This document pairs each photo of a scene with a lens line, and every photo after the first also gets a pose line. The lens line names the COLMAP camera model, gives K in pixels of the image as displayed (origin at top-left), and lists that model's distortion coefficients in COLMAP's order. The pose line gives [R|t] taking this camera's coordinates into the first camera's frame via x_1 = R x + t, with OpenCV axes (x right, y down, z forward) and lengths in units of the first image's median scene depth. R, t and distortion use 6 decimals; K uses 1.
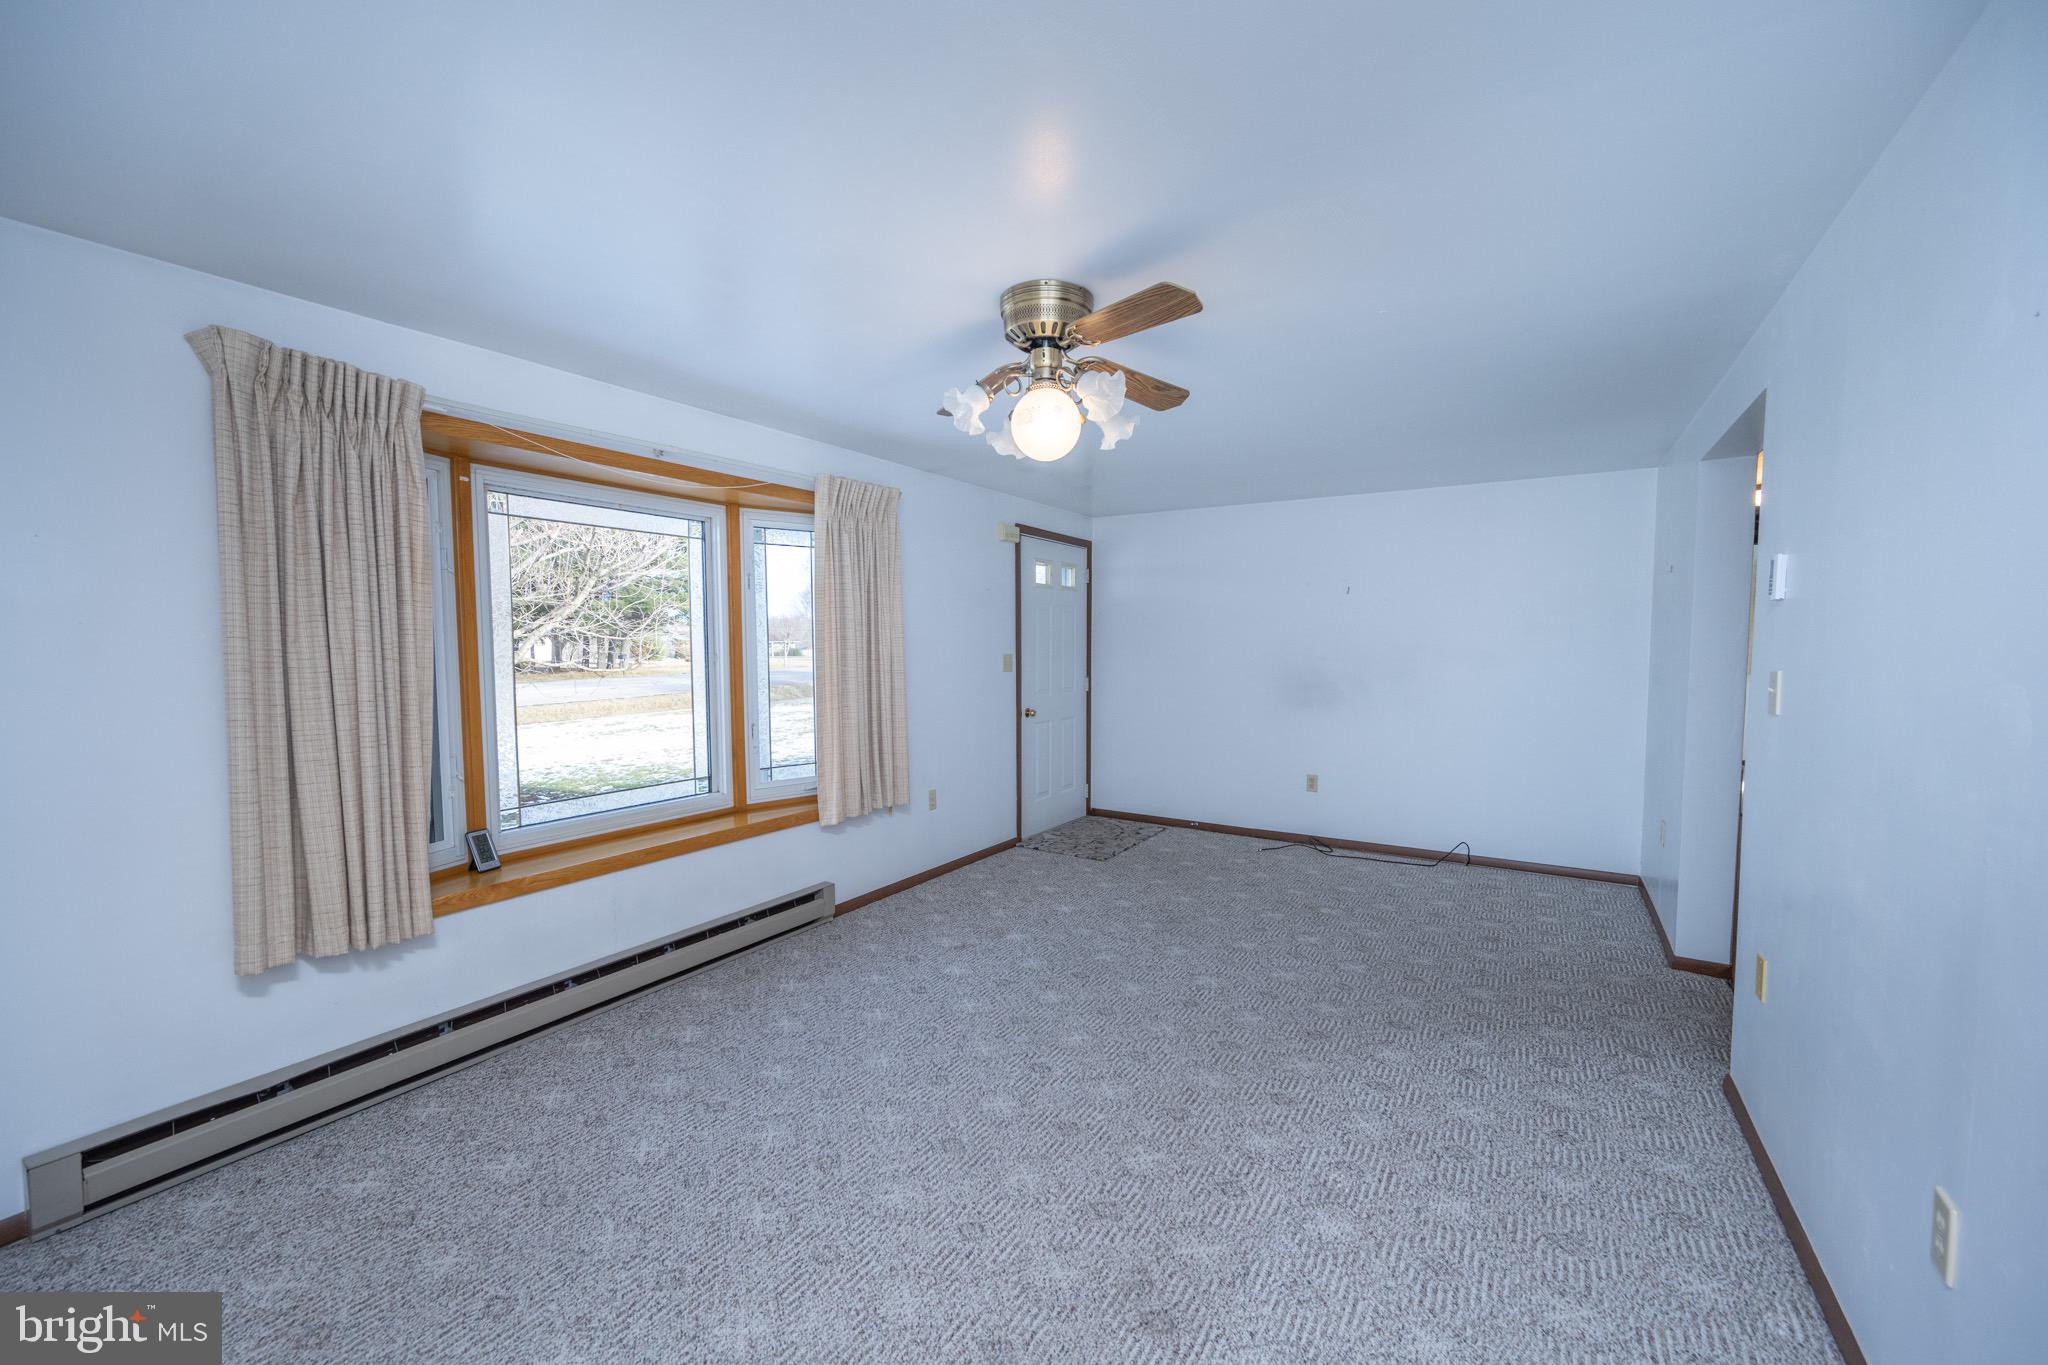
lens RADIAL K [[825.4, 0, 1018.7], [0, 825.4, 688.2], [0, 0, 1]] dist [-0.000229, -0.000418]
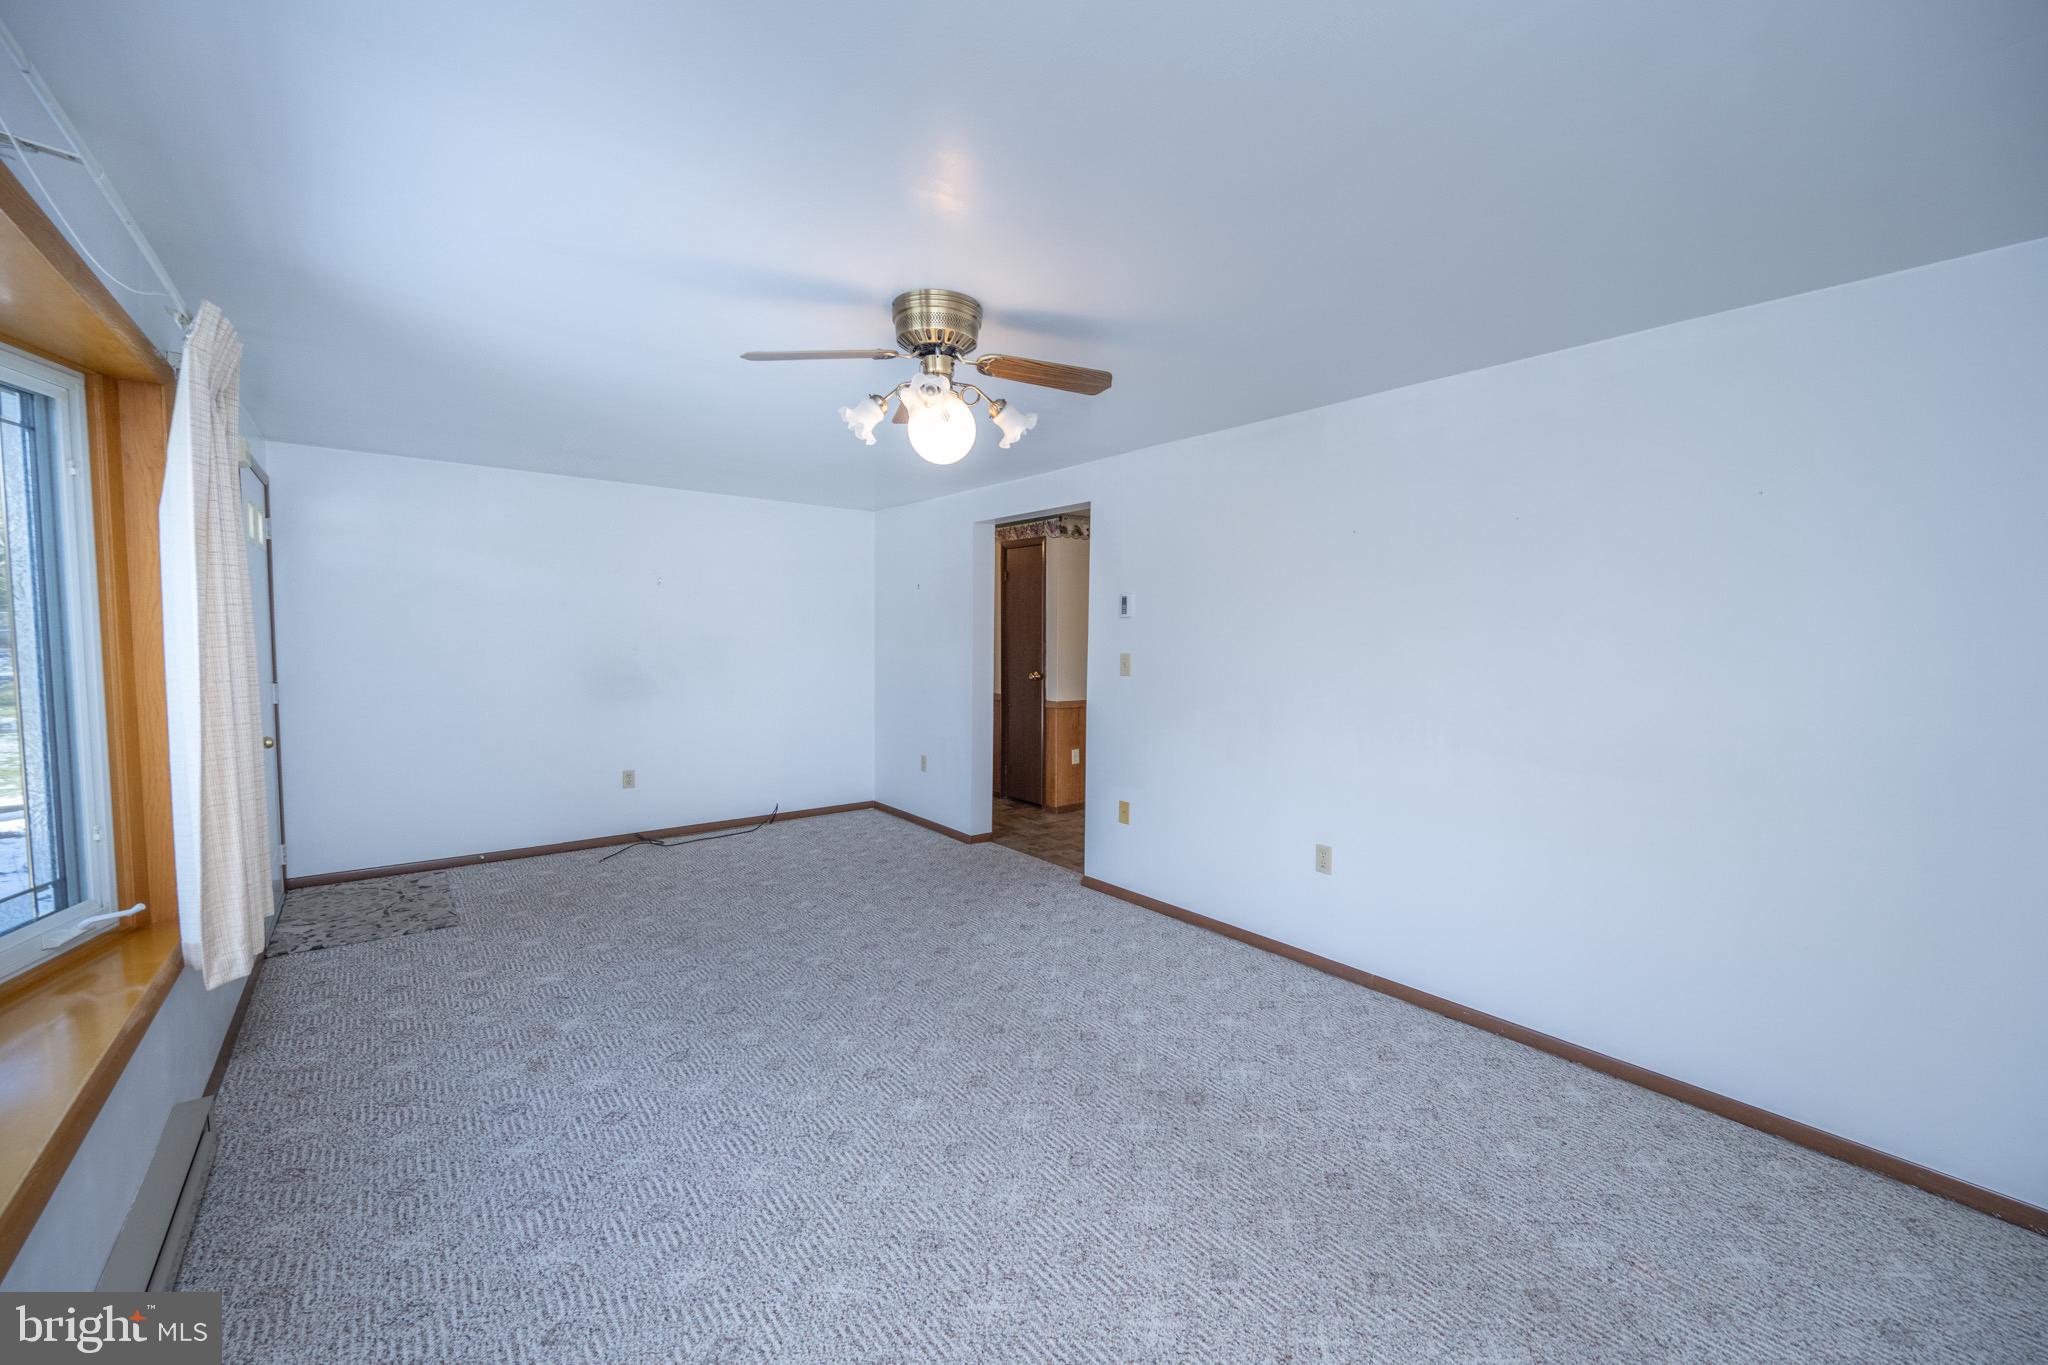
lens RADIAL K [[805.3, 0, 1056.5], [0, 805.3, 675.6], [0, 0, 1]] dist [-0.000640, -0.000150]
pose [[0.300074, -0.045183, 0.952845, -0.468185], [0.043710, 0.998480, 0.033581, -0.018344], [-0.952914, 0.031572, 0.301593, 0.291596]]
